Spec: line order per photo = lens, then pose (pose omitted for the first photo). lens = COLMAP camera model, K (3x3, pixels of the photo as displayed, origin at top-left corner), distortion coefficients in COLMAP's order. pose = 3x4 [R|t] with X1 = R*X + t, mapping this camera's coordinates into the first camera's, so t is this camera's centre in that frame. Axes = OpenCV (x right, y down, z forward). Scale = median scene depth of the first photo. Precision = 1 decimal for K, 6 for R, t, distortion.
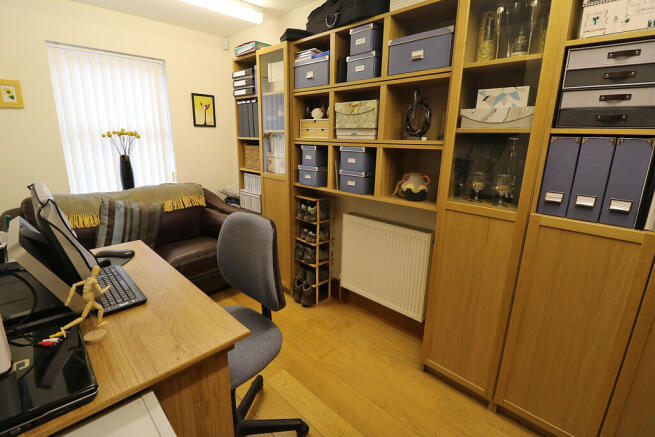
lens RADIAL K [[306.1, 0, 326.9], [0, 306.1, 210.6], [0, 0, 1]] dist [-0.003885, -0.000684]
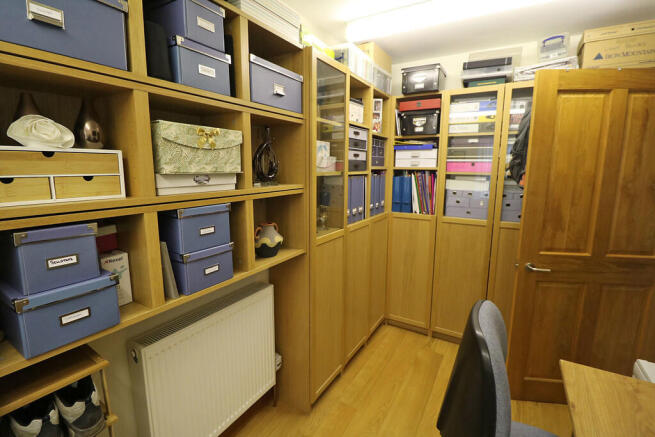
lens RADIAL K [[309.7, 0, 327.5], [0, 309.7, 218.5], [0, 0, 1]] dist [0.000375, -0.000210]
pose [[-0.242623, -0.172149, 0.954725, -0.543795], [0.230063, 0.945846, 0.229013, -0.283292], [-0.942446, 0.275211, -0.189879, 0.967973]]
